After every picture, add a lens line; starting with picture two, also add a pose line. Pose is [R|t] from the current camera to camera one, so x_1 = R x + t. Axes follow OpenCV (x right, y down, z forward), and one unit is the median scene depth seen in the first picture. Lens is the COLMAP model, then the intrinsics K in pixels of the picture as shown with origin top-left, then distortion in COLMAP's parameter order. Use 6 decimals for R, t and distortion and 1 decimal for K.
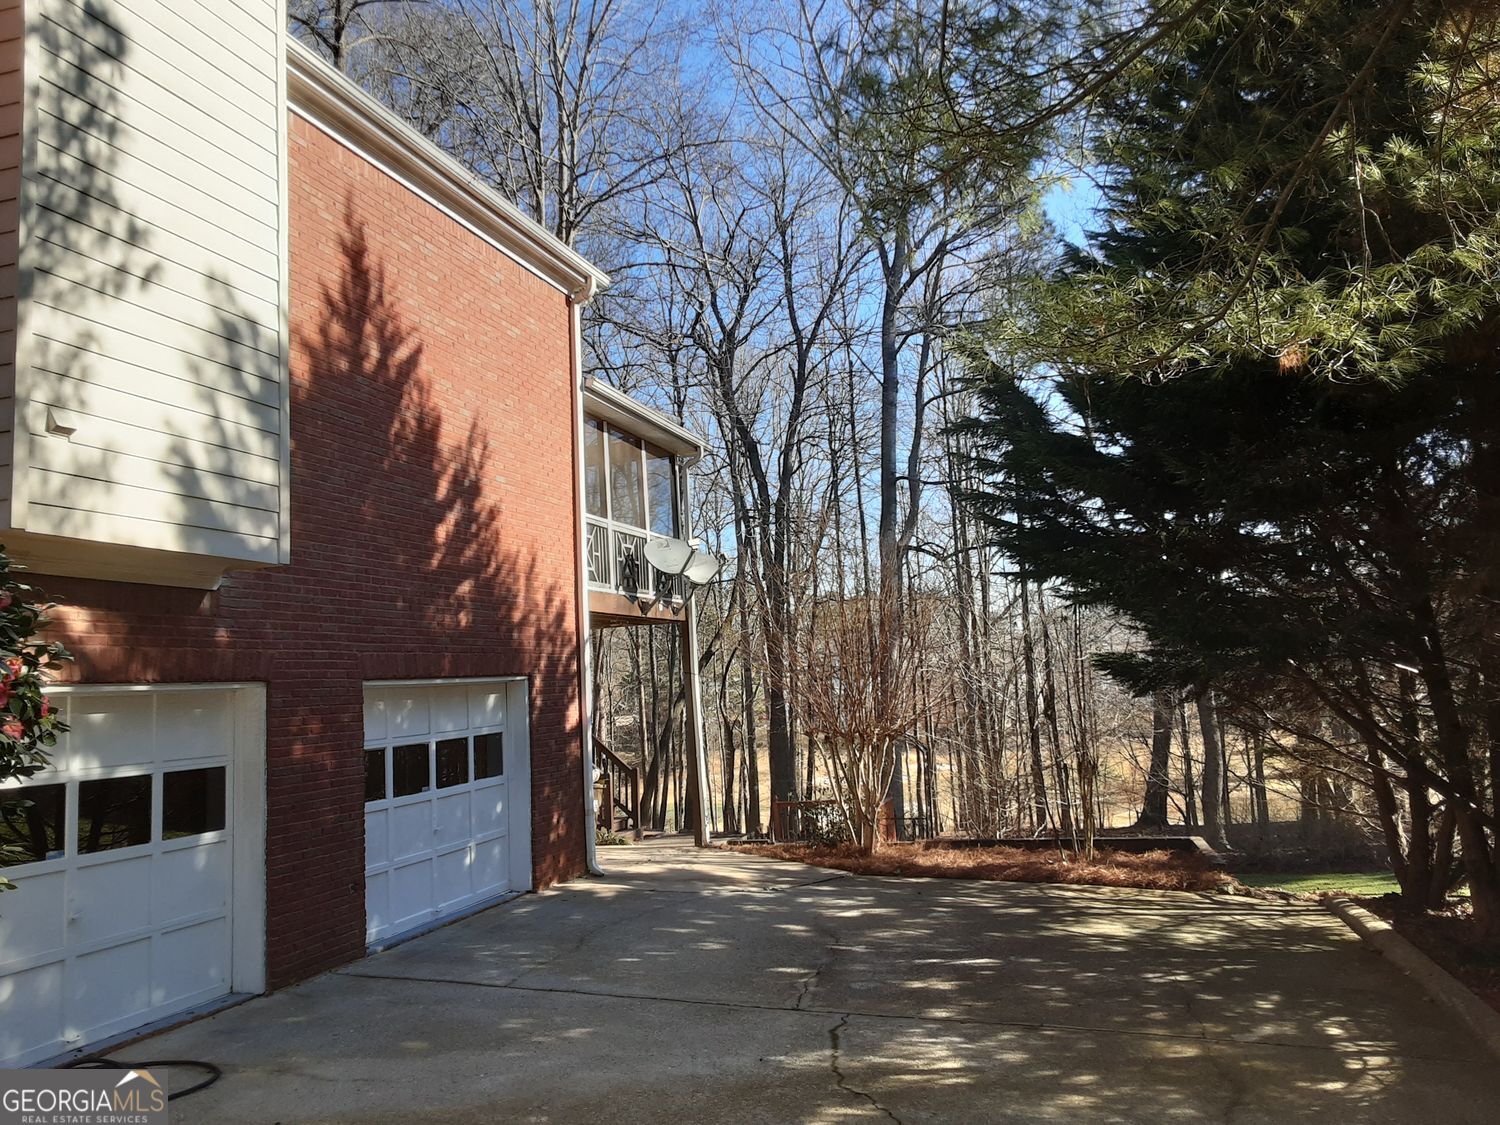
lens RADIAL K [[1180.8, 0, 750.0], [0, 1180.8, 562.5], [0, 0, 1]] dist [0.011990, -0.001354]
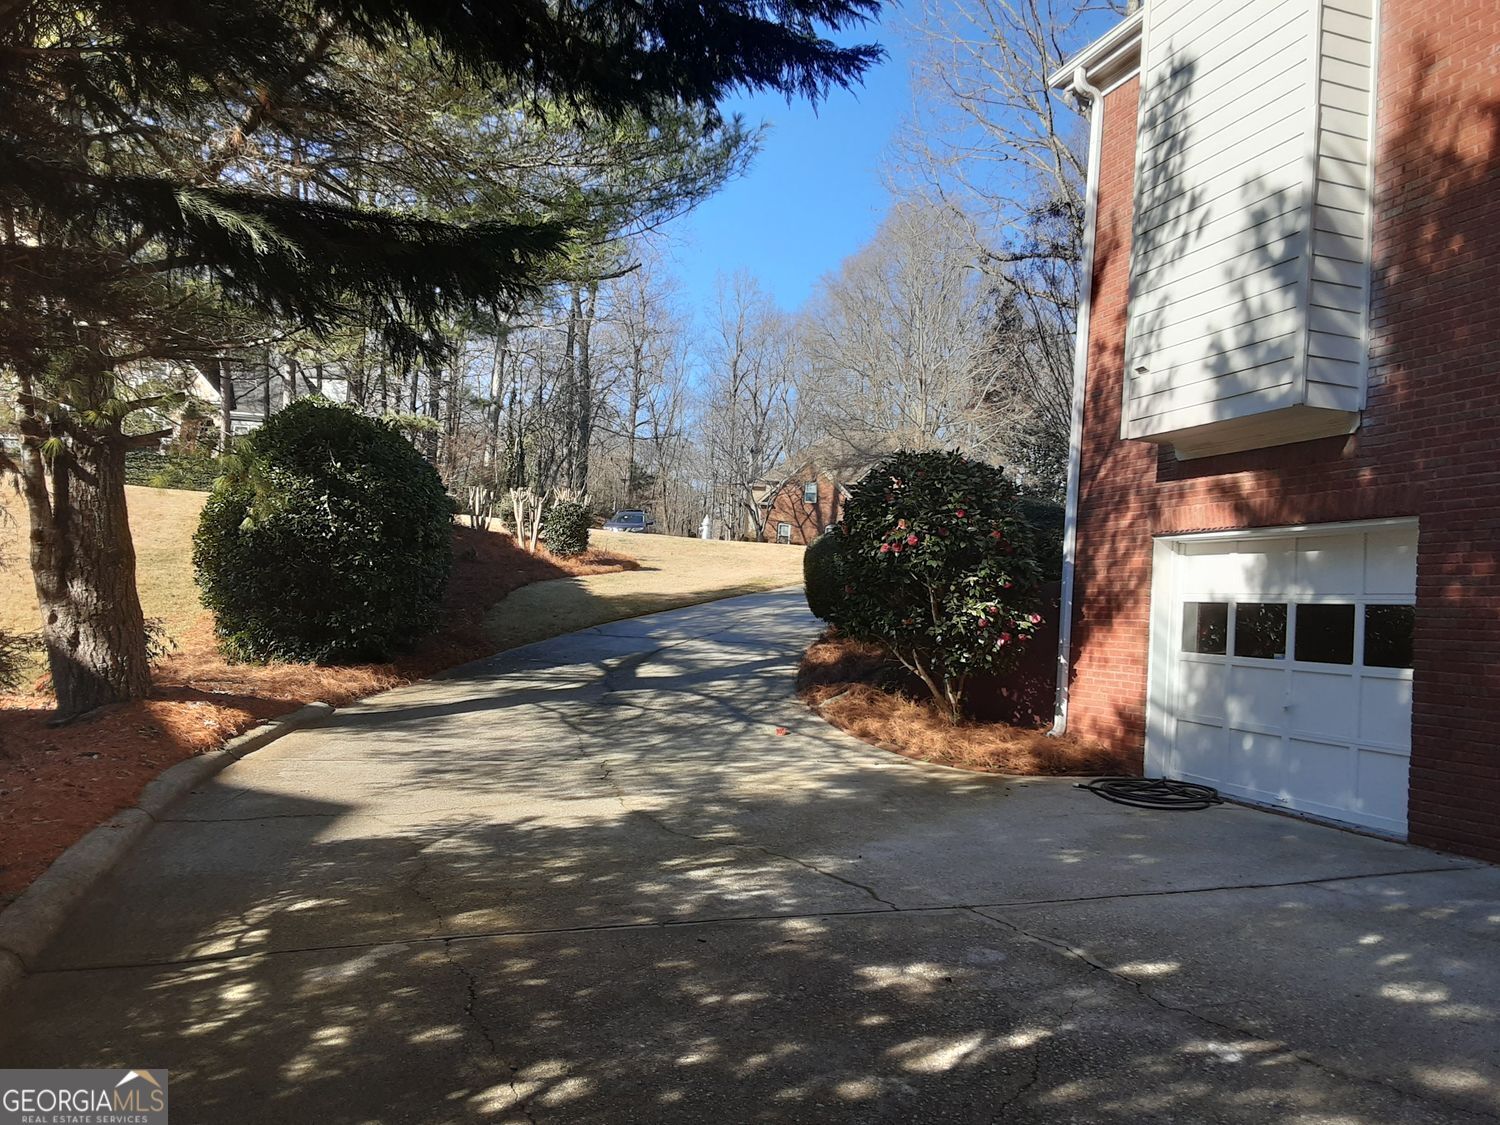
lens RADIAL K [[1180.8, 0, 750.0], [0, 1180.8, 562.5], [0, 0, 1]] dist [0.011990, -0.001354]
pose [[-0.816444, -0.034275, -0.576407, 0.638546], [0.035516, 0.993366, -0.109375, 0.254541], [0.576332, -0.109770, -0.809810, 1.672063]]
